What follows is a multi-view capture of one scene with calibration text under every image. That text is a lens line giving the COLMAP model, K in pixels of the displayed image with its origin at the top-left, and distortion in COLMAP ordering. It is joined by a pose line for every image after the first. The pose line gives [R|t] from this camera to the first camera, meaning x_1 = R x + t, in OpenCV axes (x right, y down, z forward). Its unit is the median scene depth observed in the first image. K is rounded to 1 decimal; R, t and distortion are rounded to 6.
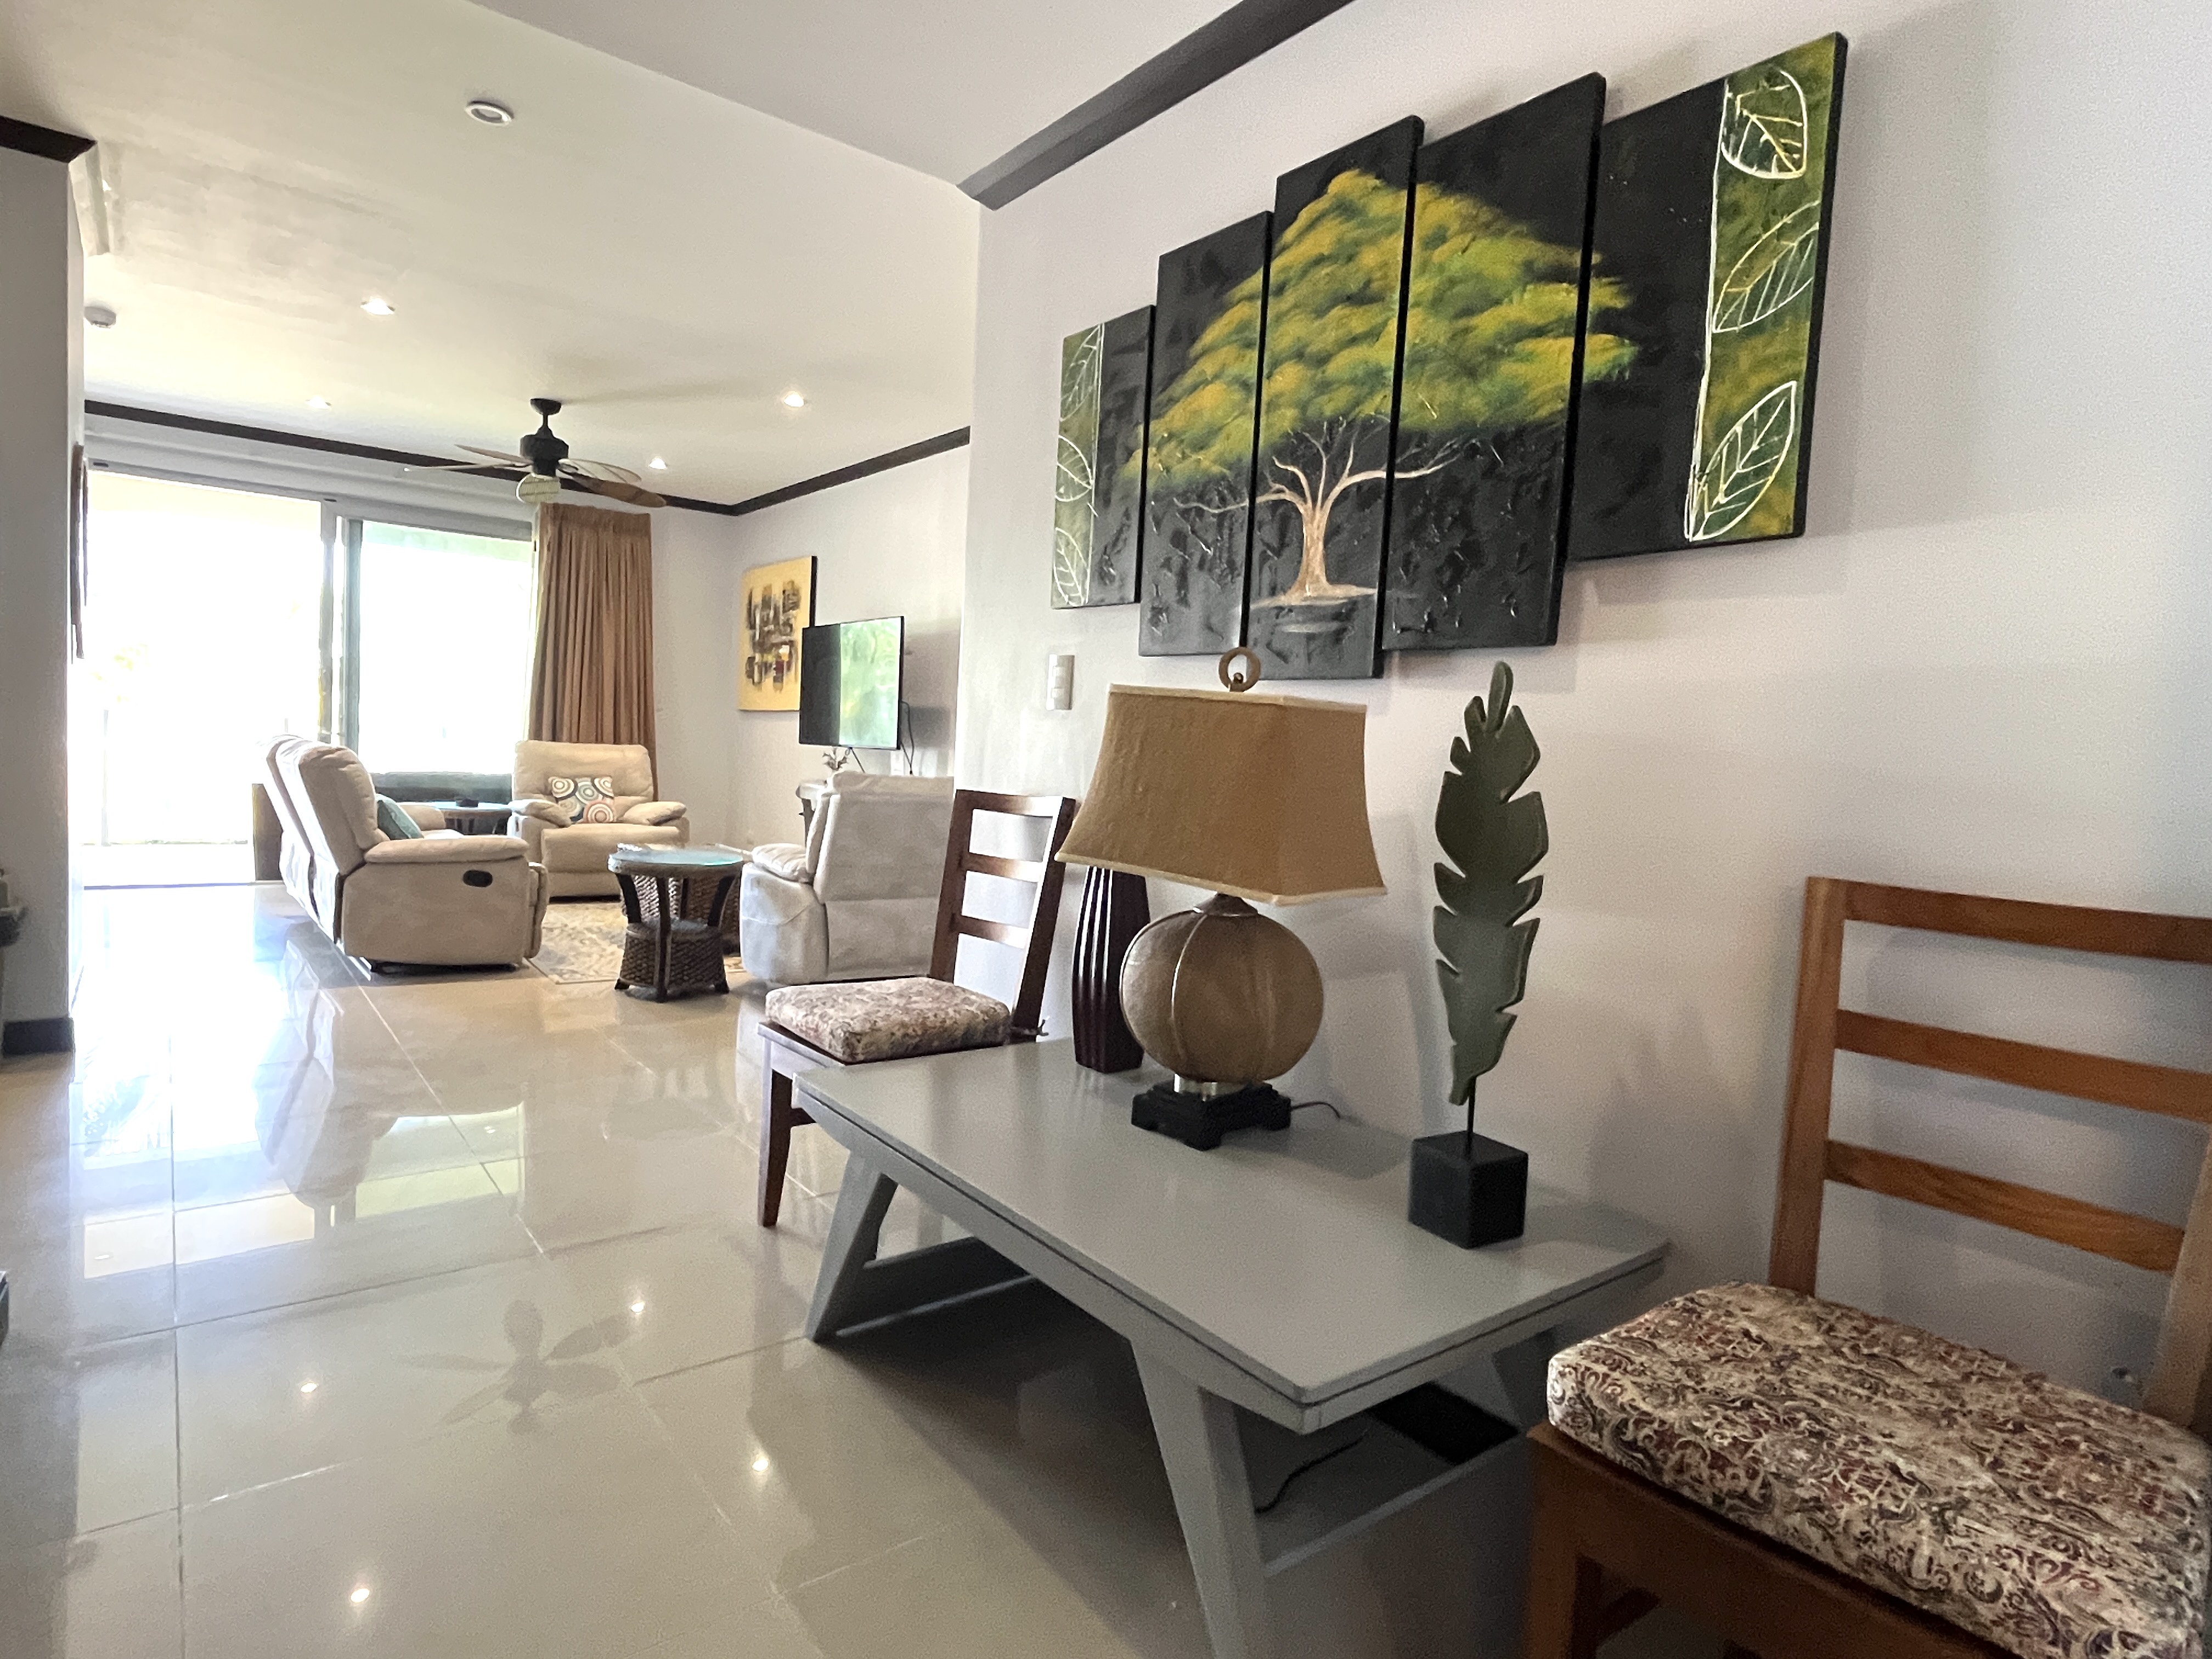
lens RADIAL K [[1200.7, 0, 1100.3], [0, 1200.7, 820.6], [0, 0, 1]] dist [0.001129, 0.000174]
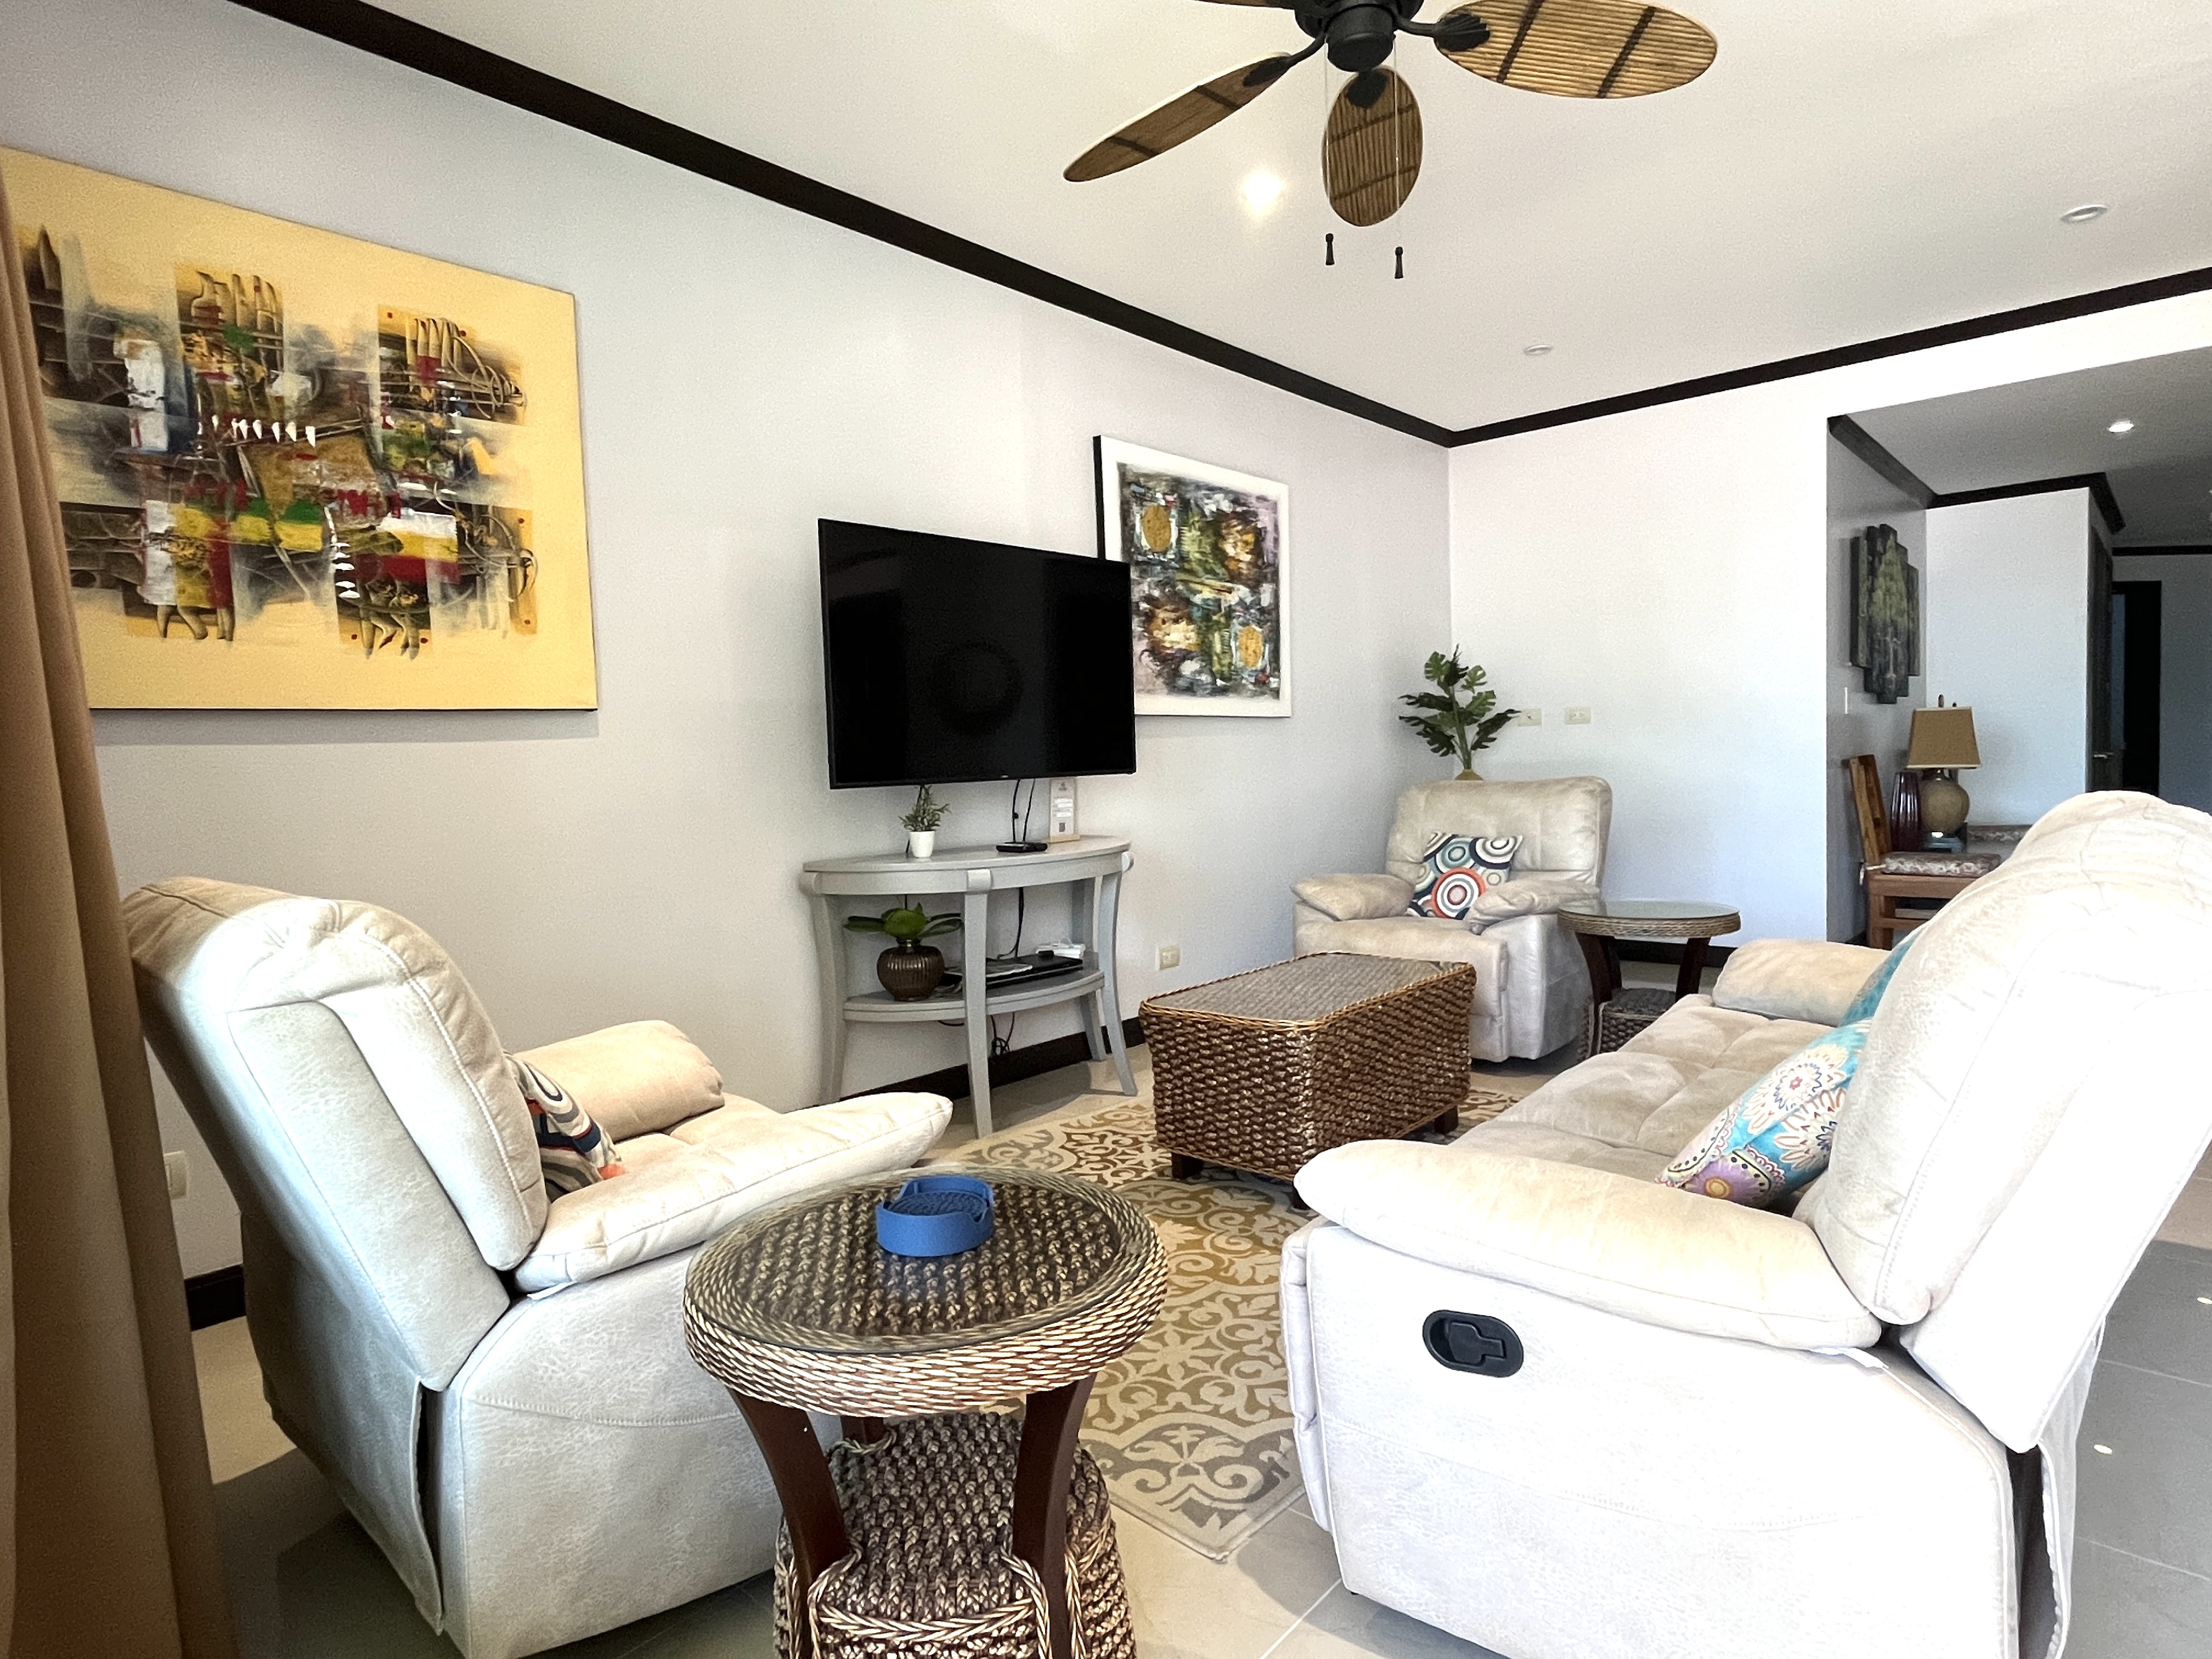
lens RADIAL K [[1200.7, 0, 1100.3], [0, 1200.7, 820.6], [0, 0, 1]] dist [0.001129, 0.000174]
pose [[-0.172786, -0.104711, 0.979378, -0.637976], [0.082271, 0.989324, 0.120289, -0.088488], [-0.981517, 0.101359, -0.162327, 0.898397]]
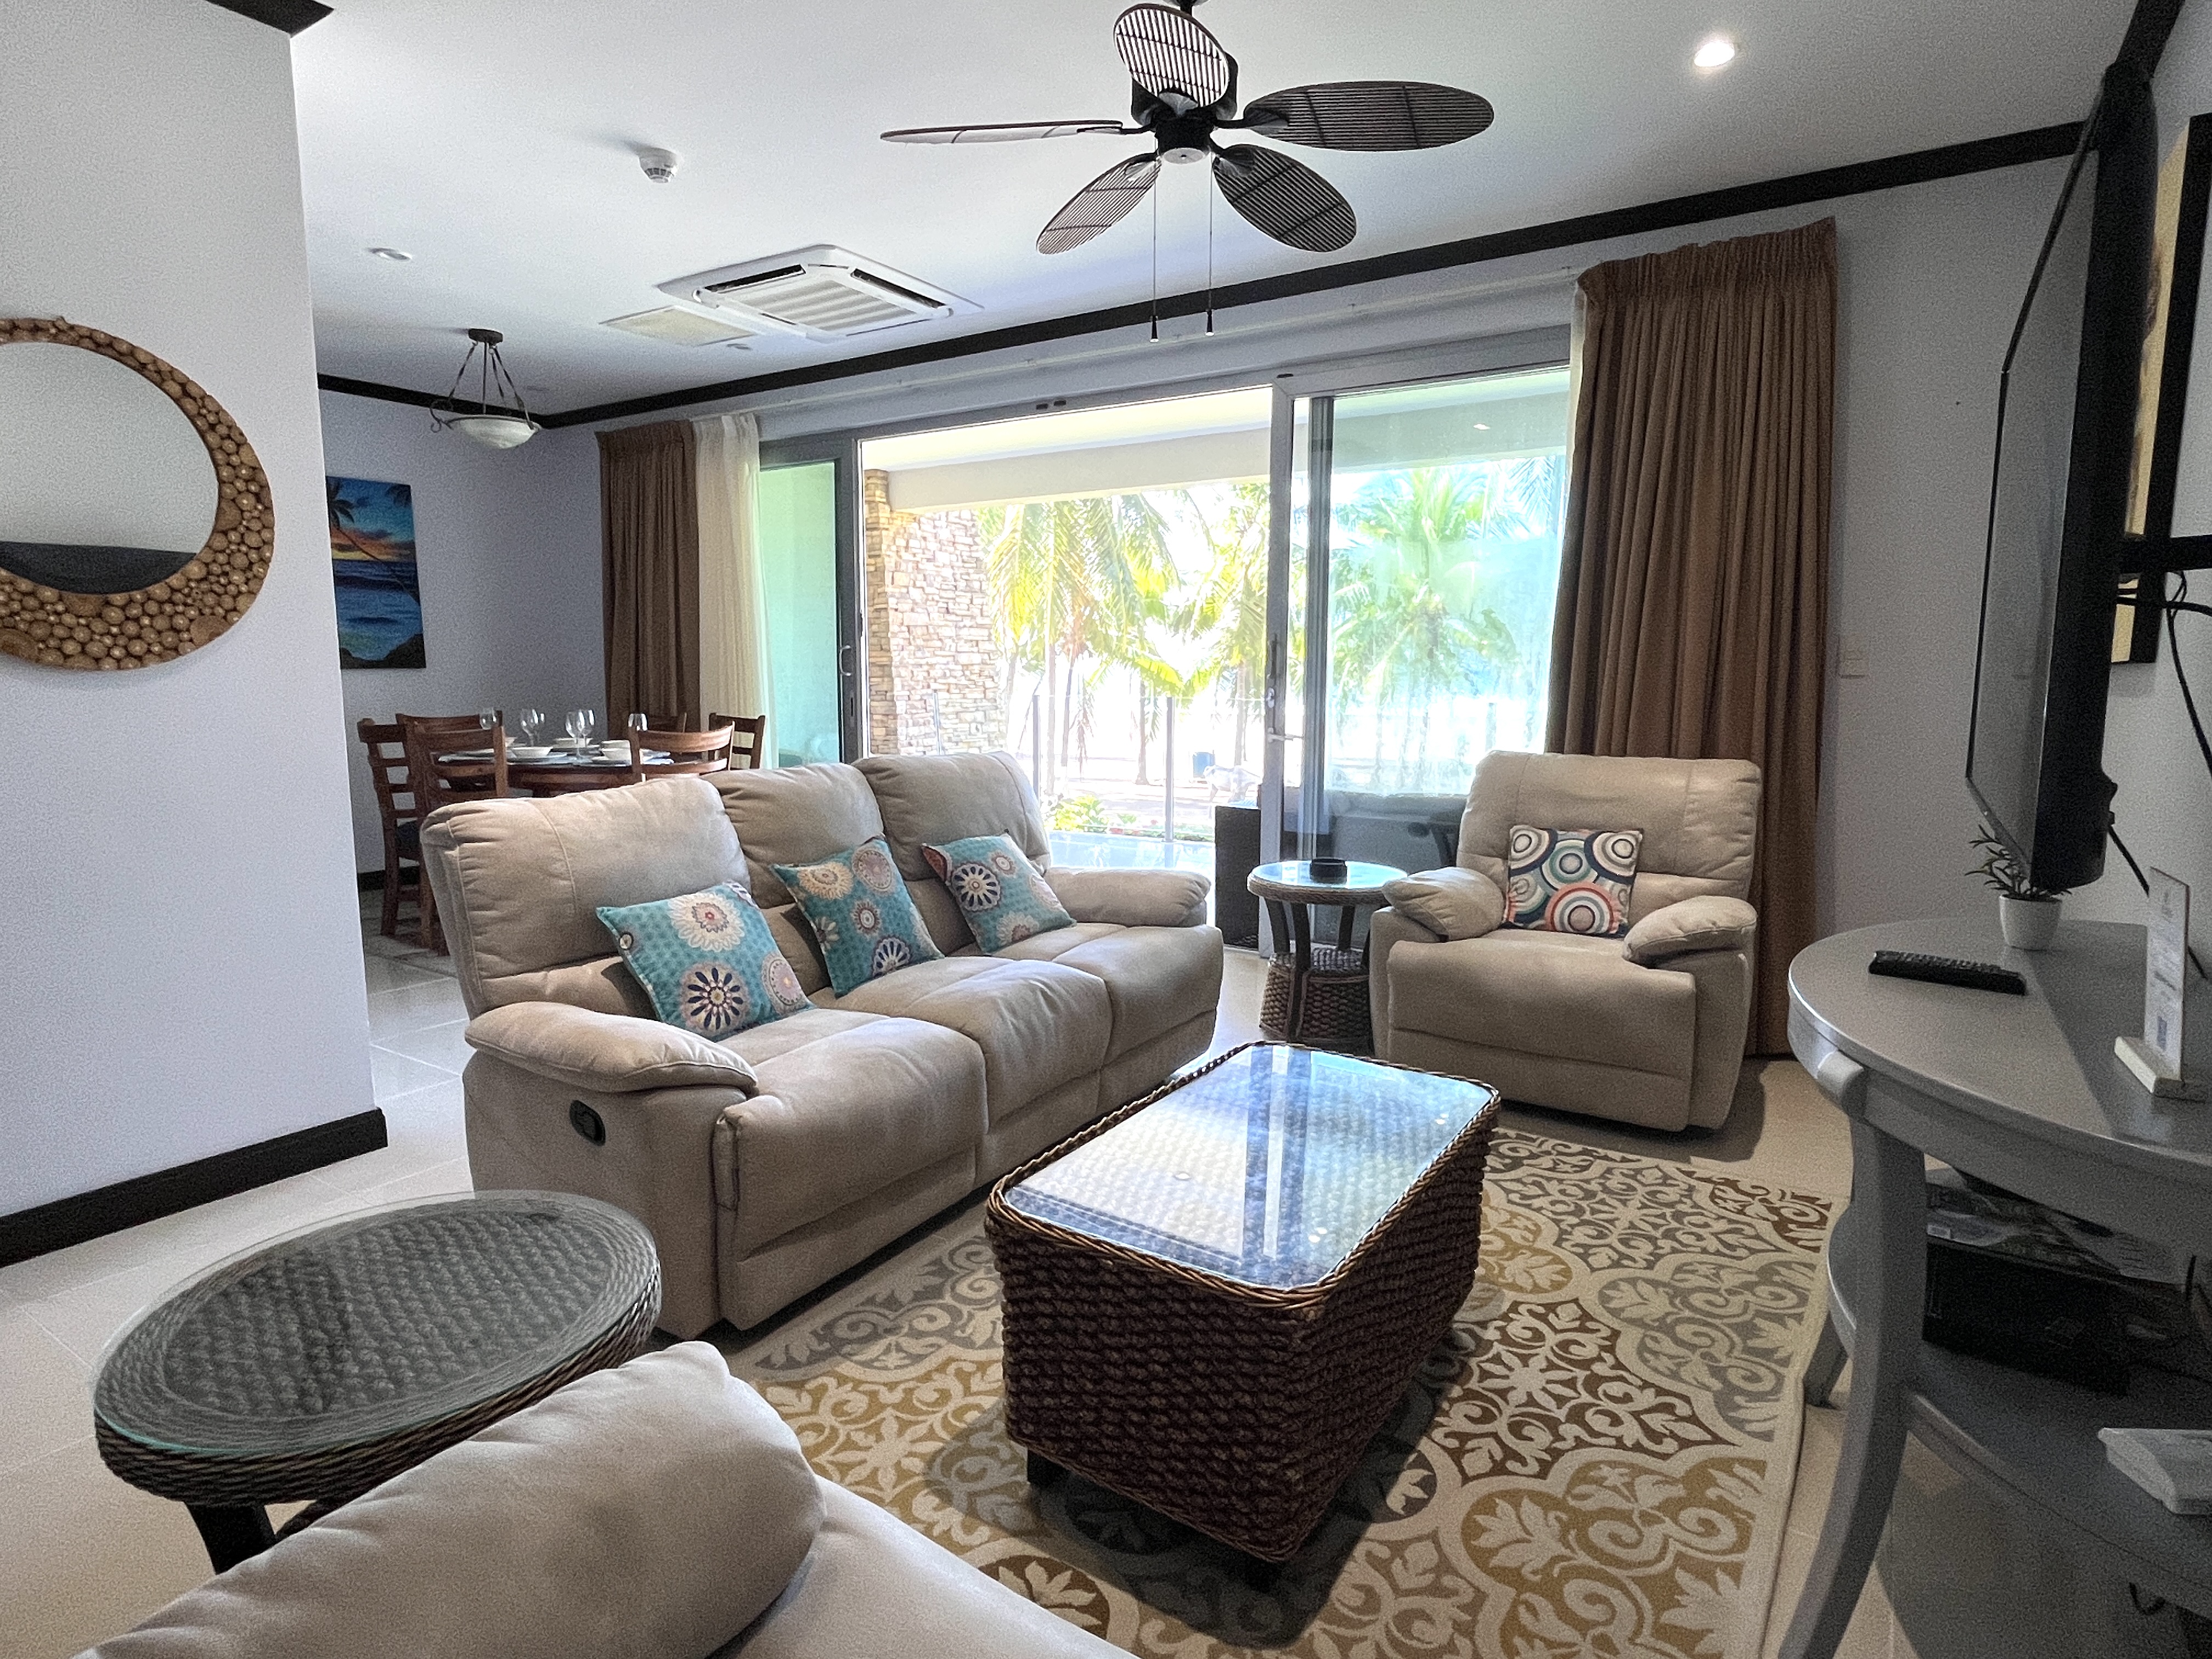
lens RADIAL K [[1200.7, 0, 1100.3], [0, 1200.7, 820.6], [0, 0, 1]] dist [0.001129, 0.000174]
pose [[0.326468, 0.072526, -0.942422, -0.041752], [-0.043232, 0.997154, 0.061762, -0.059629], [0.944219, 0.020580, 0.328674, 0.649201]]
